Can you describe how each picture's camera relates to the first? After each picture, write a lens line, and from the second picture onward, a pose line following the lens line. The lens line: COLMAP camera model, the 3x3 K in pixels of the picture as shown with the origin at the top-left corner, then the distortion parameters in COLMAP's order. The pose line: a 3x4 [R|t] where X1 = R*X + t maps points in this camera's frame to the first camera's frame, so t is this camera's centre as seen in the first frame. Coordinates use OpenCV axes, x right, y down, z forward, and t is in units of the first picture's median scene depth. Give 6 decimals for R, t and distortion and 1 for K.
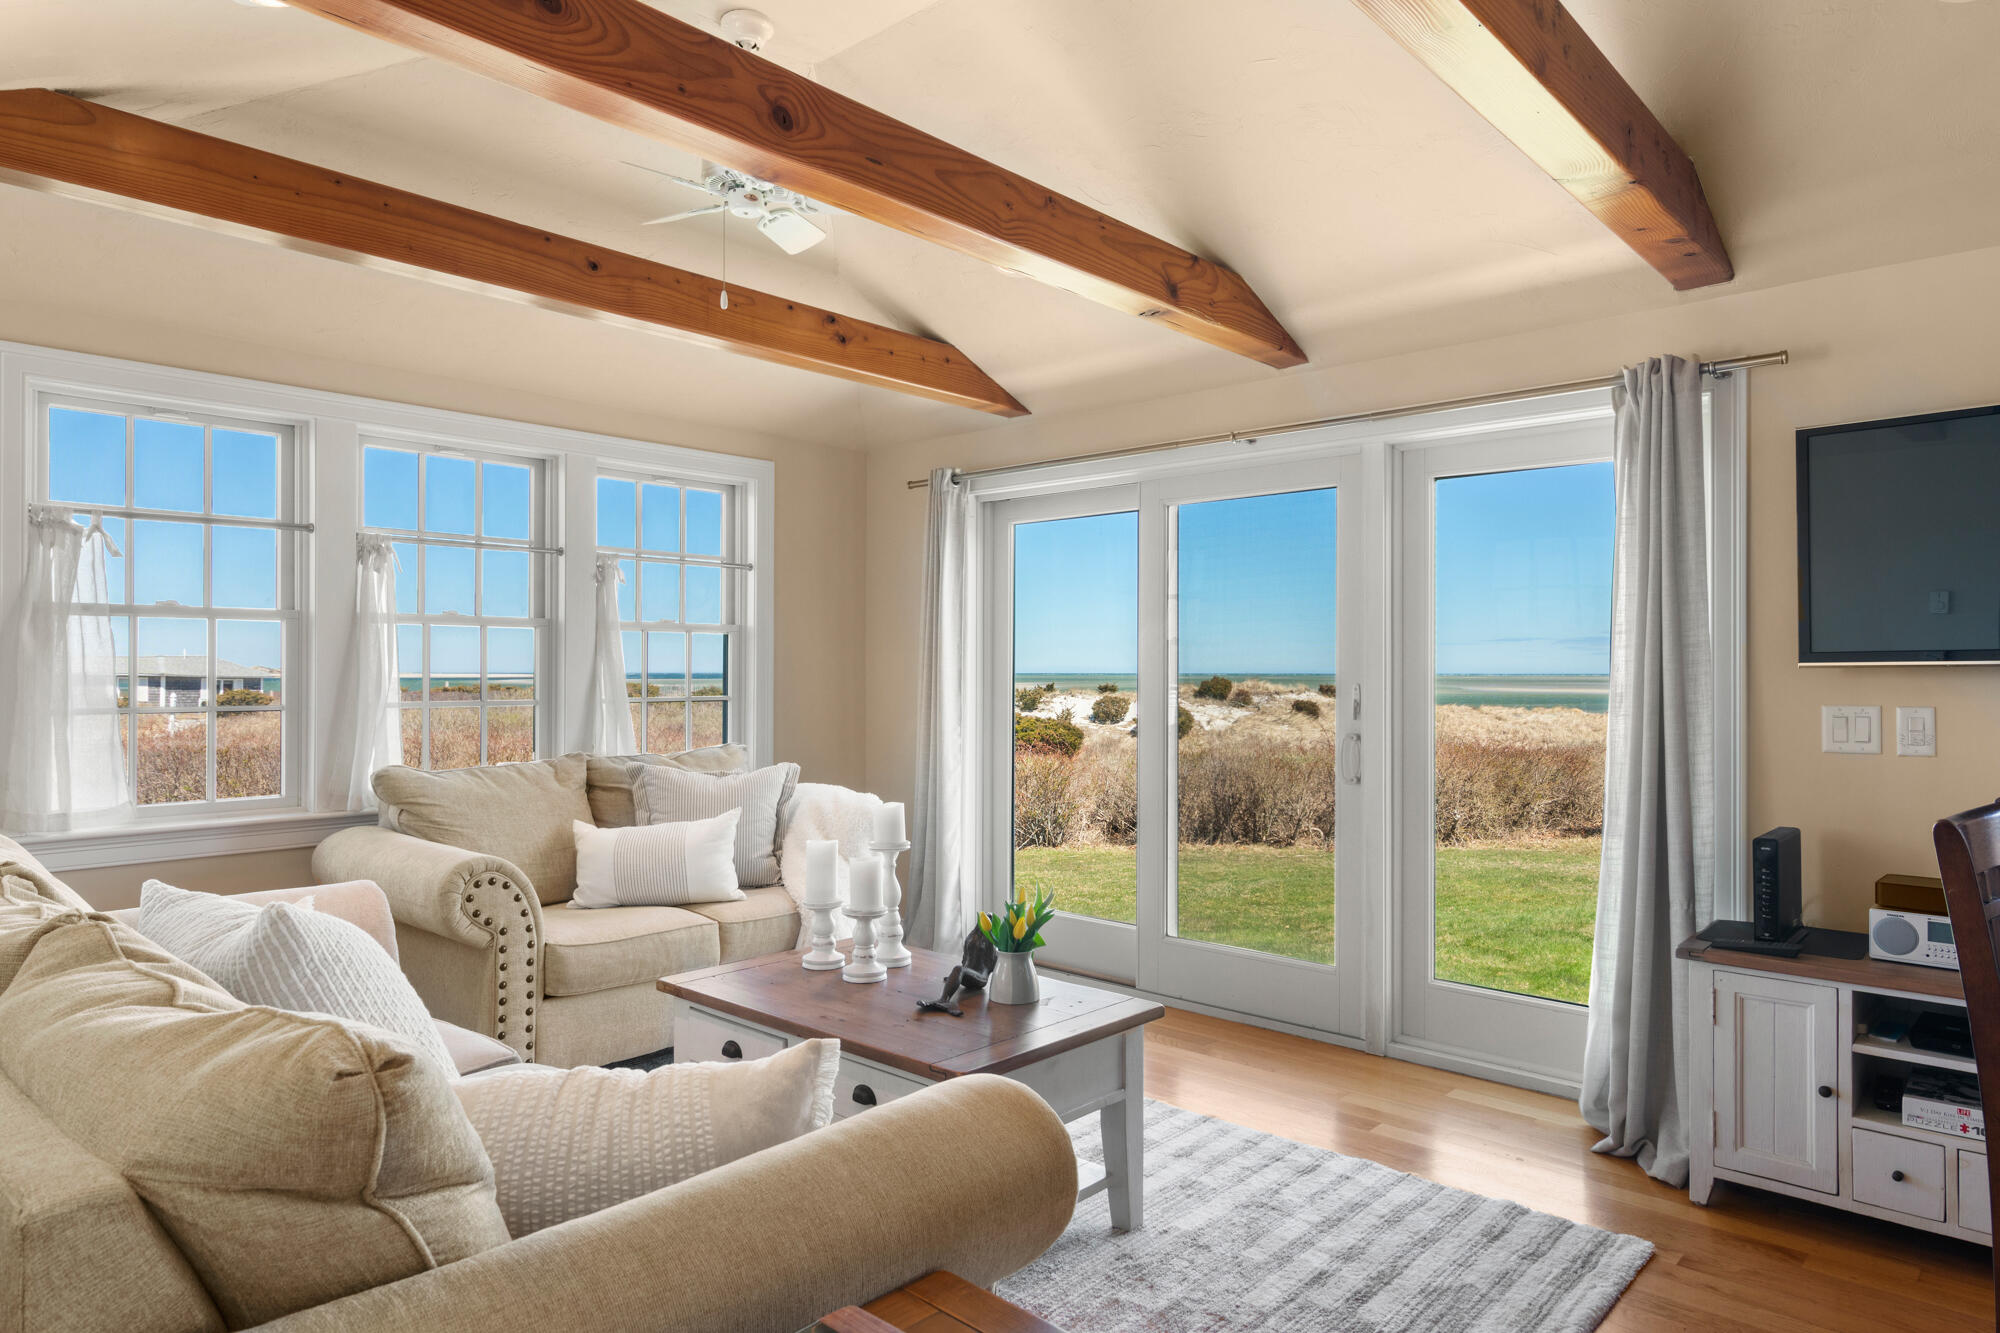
lens RADIAL K [[1216.6, 0, 1001.2], [0, 1216.6, 666.6], [0, 0, 1]] dist [-0.005202, -0.000245]
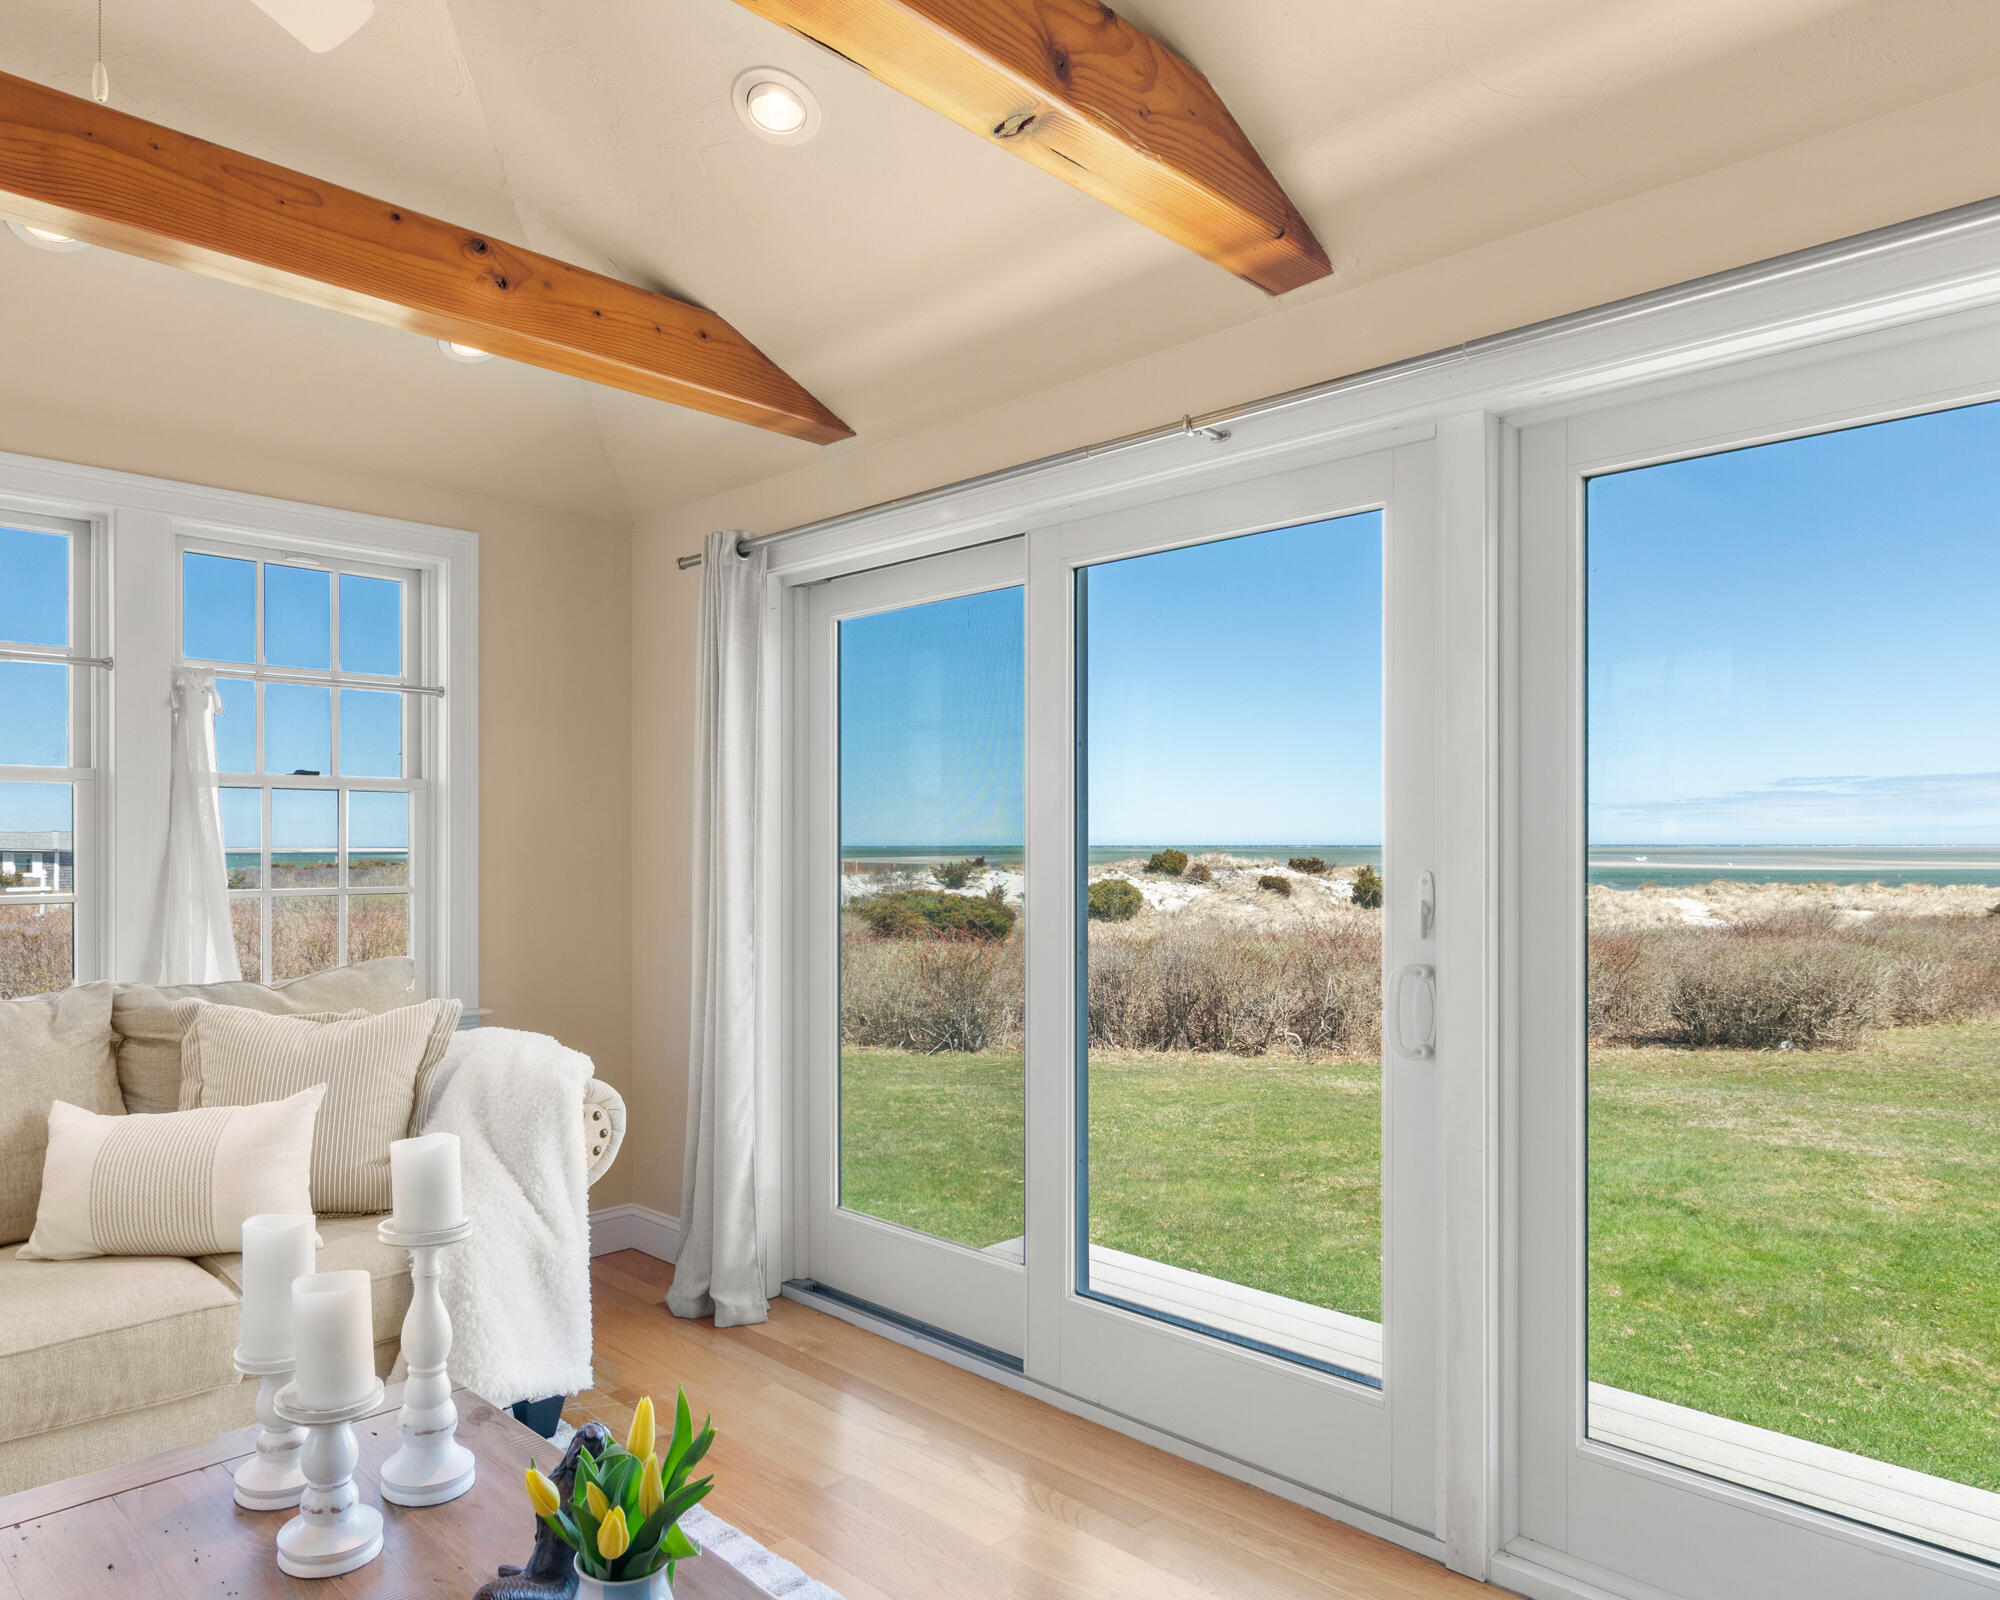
lens RADIAL K [[1302.0, 0, 792.9], [0, 1302.0, 847.1], [0, 0, 1]] dist [0.002372, -0.003653]
pose [[0.994280, -0.002812, -0.106769, 0.065875], [0.003479, 0.999976, 0.006062, -0.000858], [0.106749, -0.006399, 0.994265, 0.344510]]
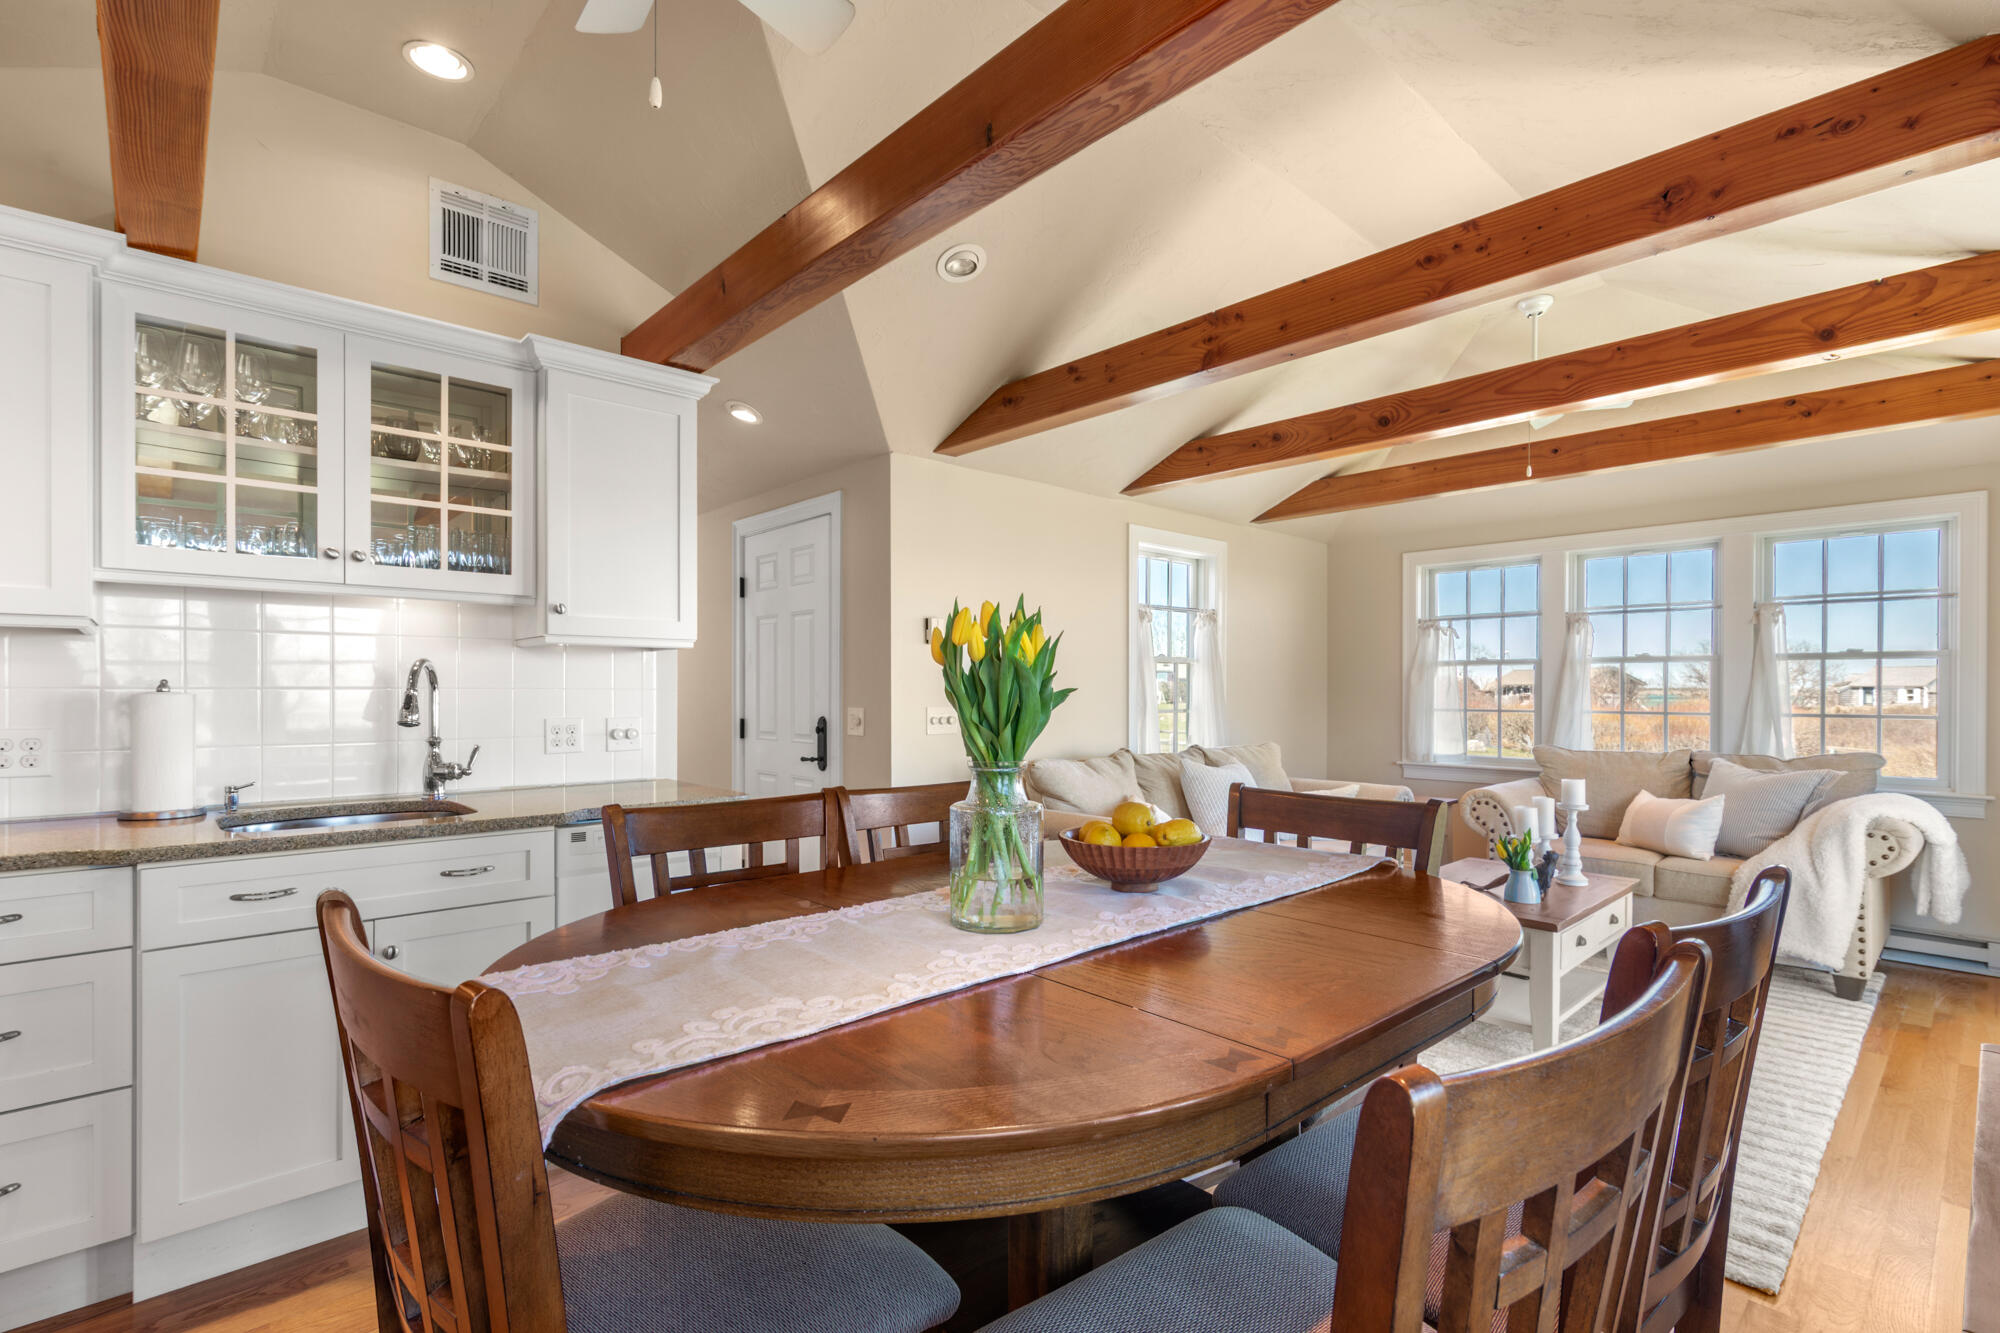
lens RADIAL K [[924.2, 0, 997.6], [0, 924.2, 695.0], [0, 0, 1]] dist [0.002309, -0.000967]
pose [[-0.086487, 0.004685, -0.996242, 0.743132], [0.002427, 0.999987, 0.004492, 0.000388], [0.996250, -0.002029, -0.086498, 0.253216]]
